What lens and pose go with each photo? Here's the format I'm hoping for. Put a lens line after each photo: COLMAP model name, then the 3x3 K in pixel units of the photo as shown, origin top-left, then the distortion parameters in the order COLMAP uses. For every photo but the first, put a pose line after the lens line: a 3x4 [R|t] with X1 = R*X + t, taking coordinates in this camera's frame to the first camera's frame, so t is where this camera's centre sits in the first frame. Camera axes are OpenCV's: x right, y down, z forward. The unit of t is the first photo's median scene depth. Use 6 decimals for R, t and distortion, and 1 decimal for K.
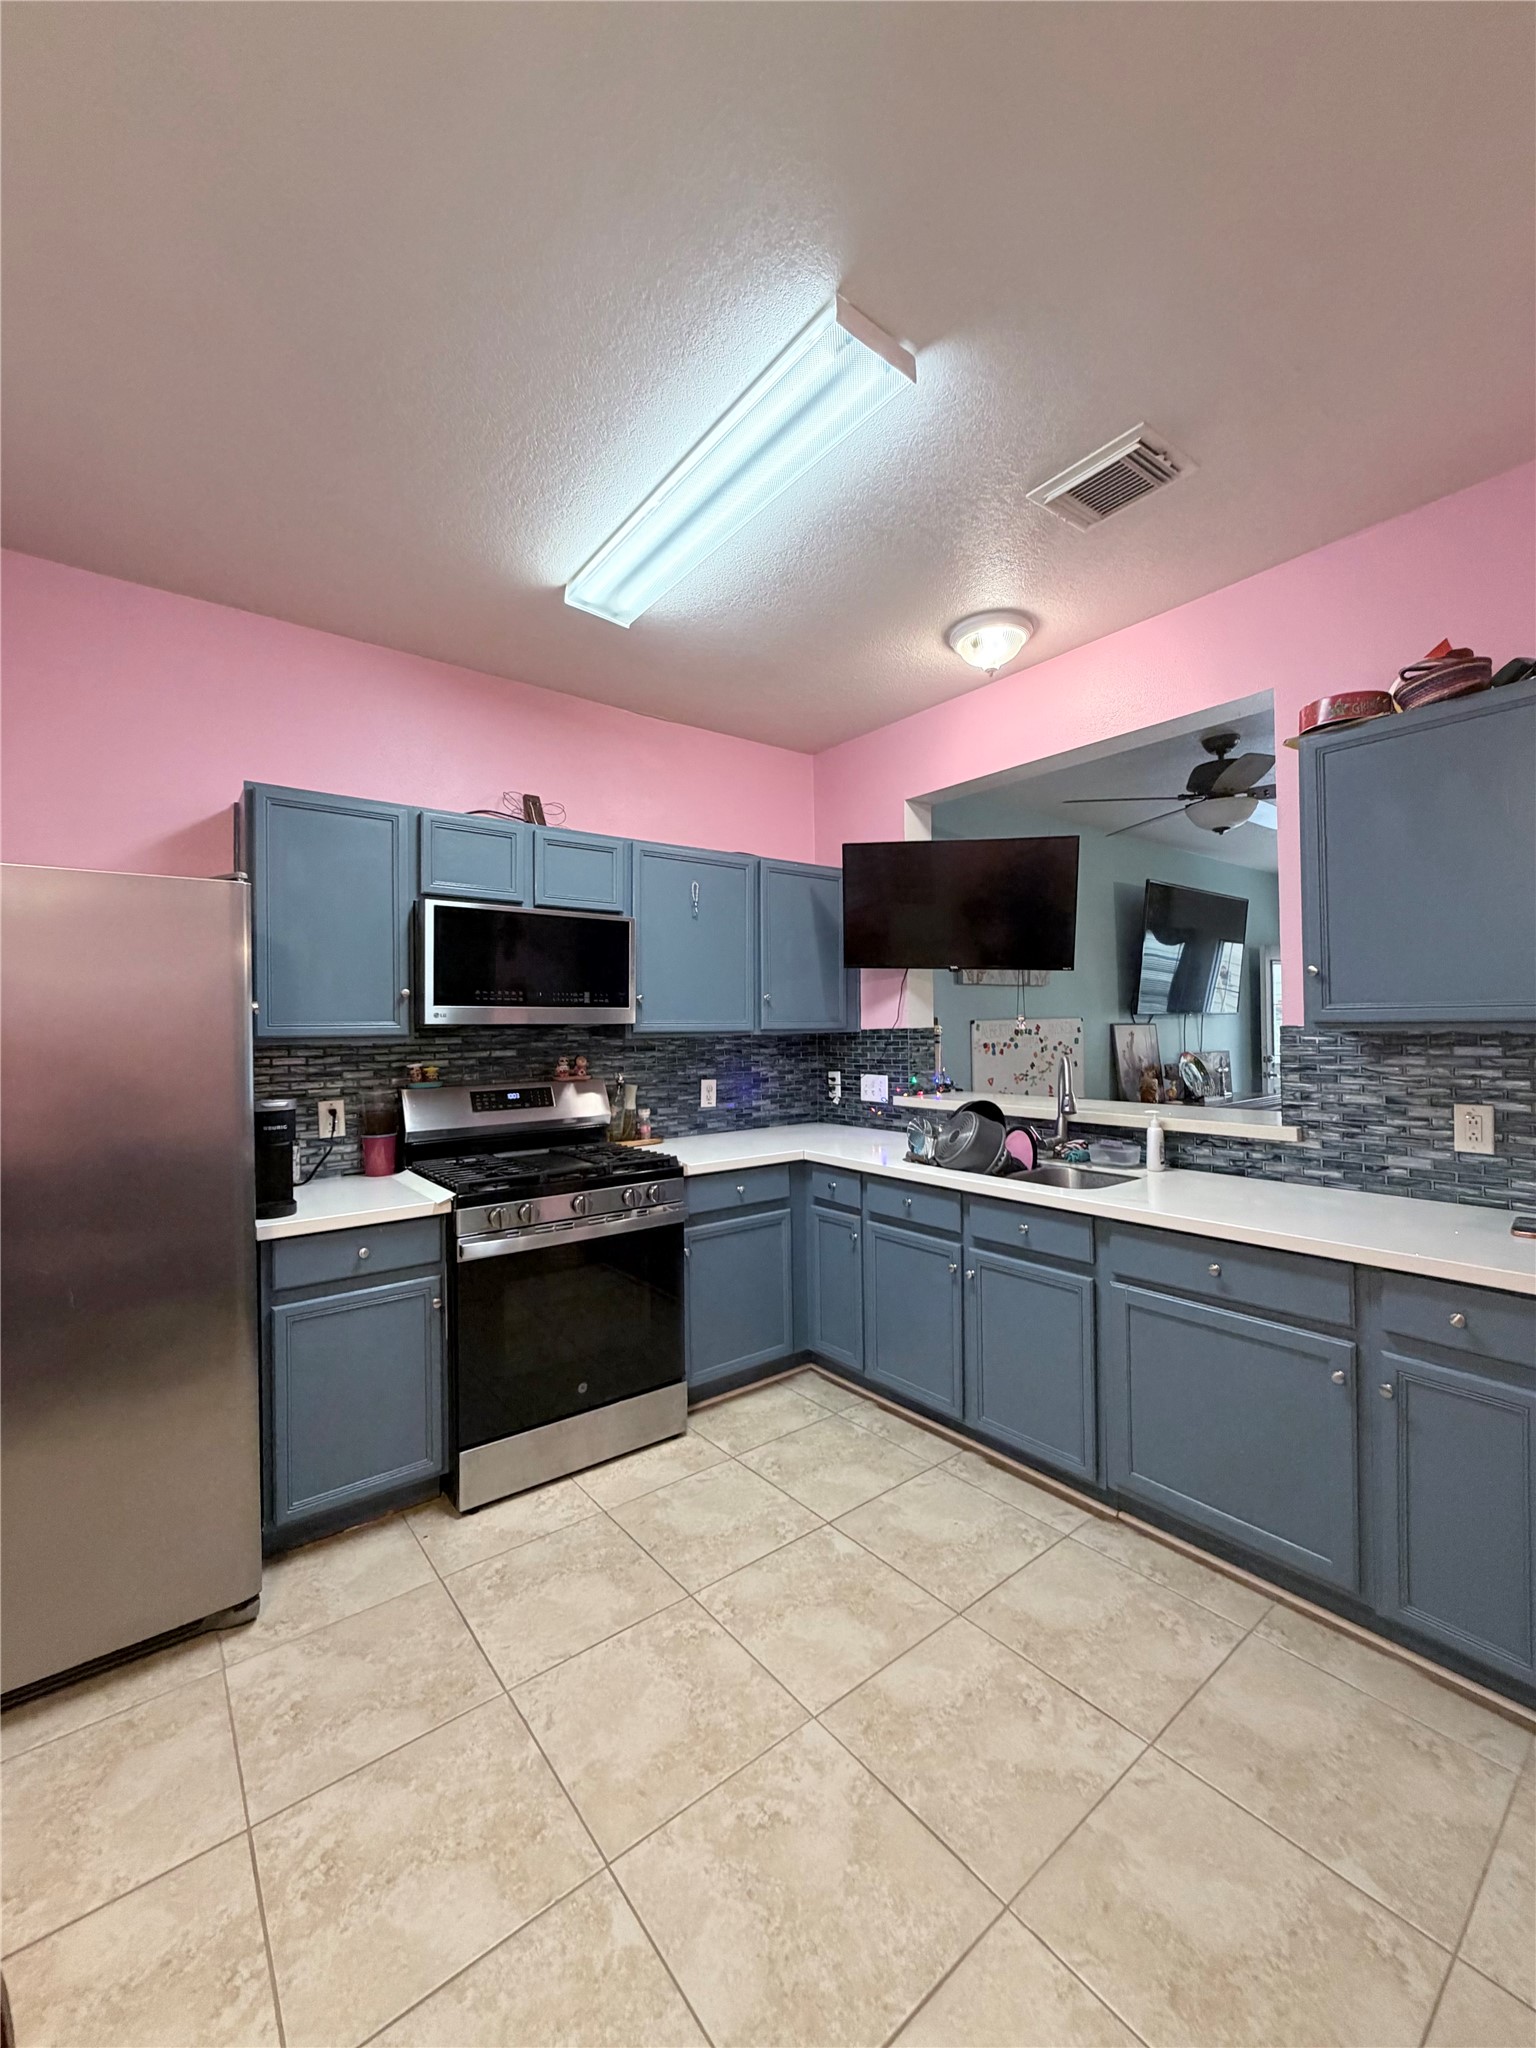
lens RADIAL K [[814.5, 0, 771.9], [0, 814.5, 1018.4], [0, 0, 1]] dist [-0.002119, 0.001021]
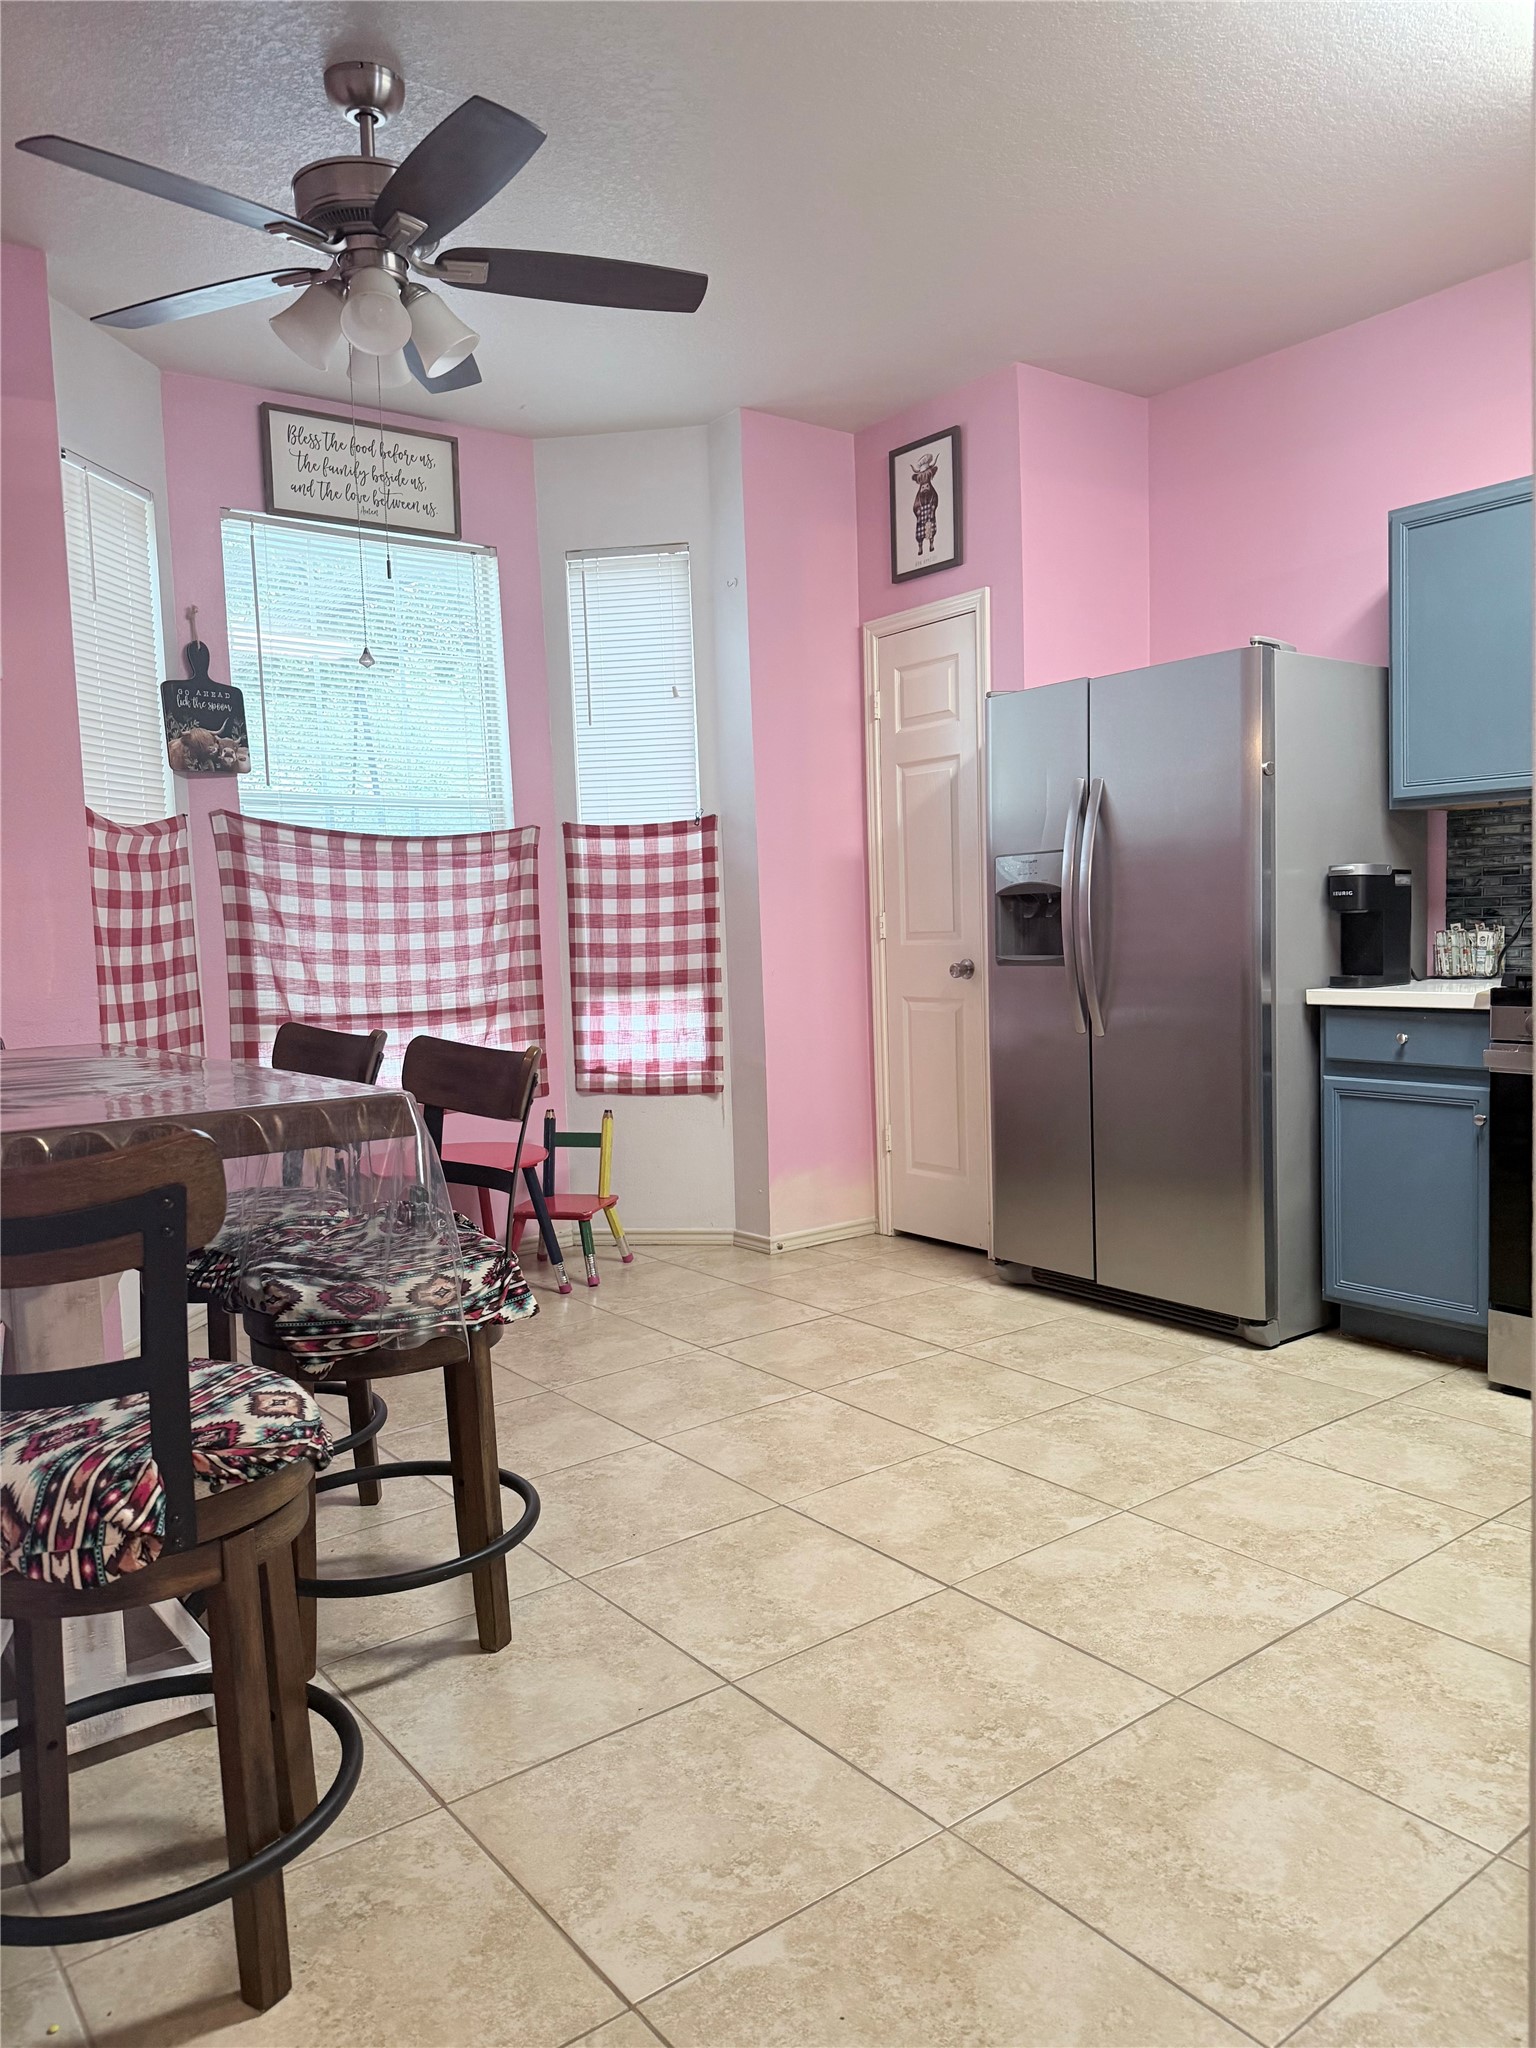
lens RADIAL K [[1436.0, 0, 760.0], [0, 1436.0, 1022.8], [0, 0, 1]] dist [-0.005984, -0.005991]
pose [[-0.024382, 0.088164, -0.995808, 0.919846], [0.041829, 0.995321, 0.087097, 0.094564], [0.998827, -0.039530, -0.027955, 0.309021]]
